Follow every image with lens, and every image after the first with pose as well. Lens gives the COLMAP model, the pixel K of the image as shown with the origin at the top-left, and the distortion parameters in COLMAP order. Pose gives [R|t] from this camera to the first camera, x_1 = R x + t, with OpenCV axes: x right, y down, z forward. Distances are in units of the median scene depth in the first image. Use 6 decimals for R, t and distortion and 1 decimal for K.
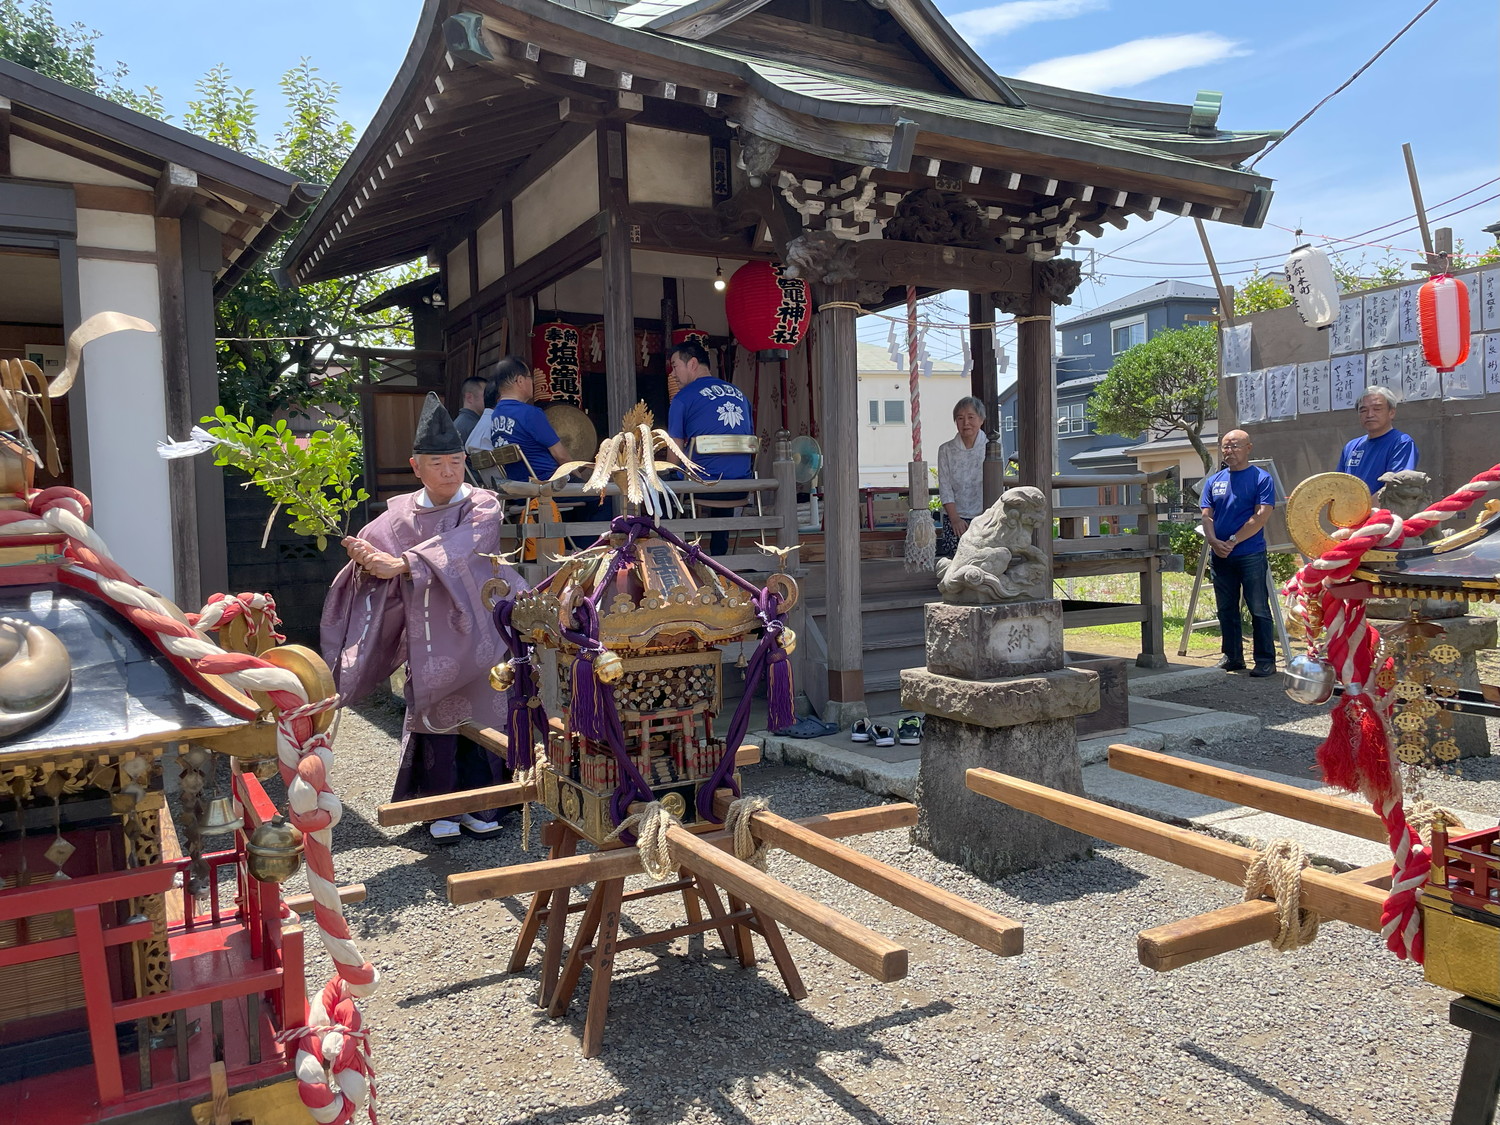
lens RADIAL K [[1137.4, 0, 748.9], [0, 1137.4, 553.5], [0, 0, 1]] dist [0.090032, -0.117428]
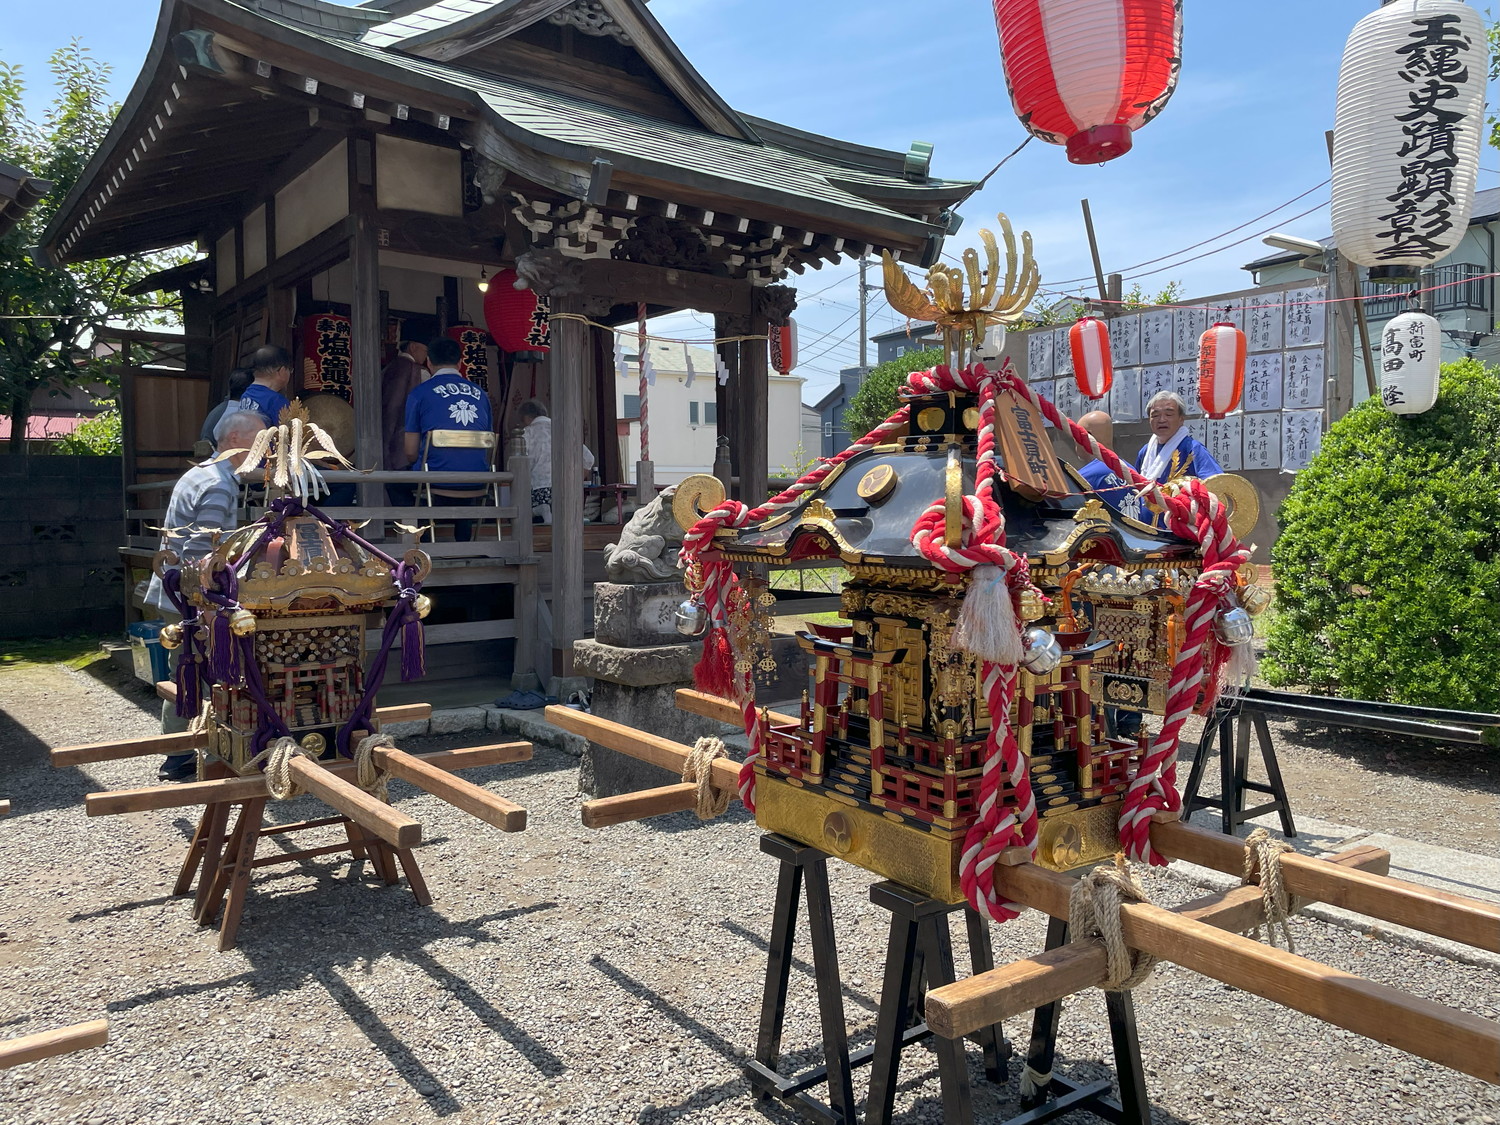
lens RADIAL K [[1137.4, 0, 748.9], [0, 1137.4, 553.5], [0, 0, 1]] dist [0.090032, -0.117428]
pose [[0.989708, 0.019465, 0.141774, 0.103516], [-0.019638, 0.999807, -0.000185, 0.007988], [-0.141750, -0.002601, 0.989899, -0.119336]]
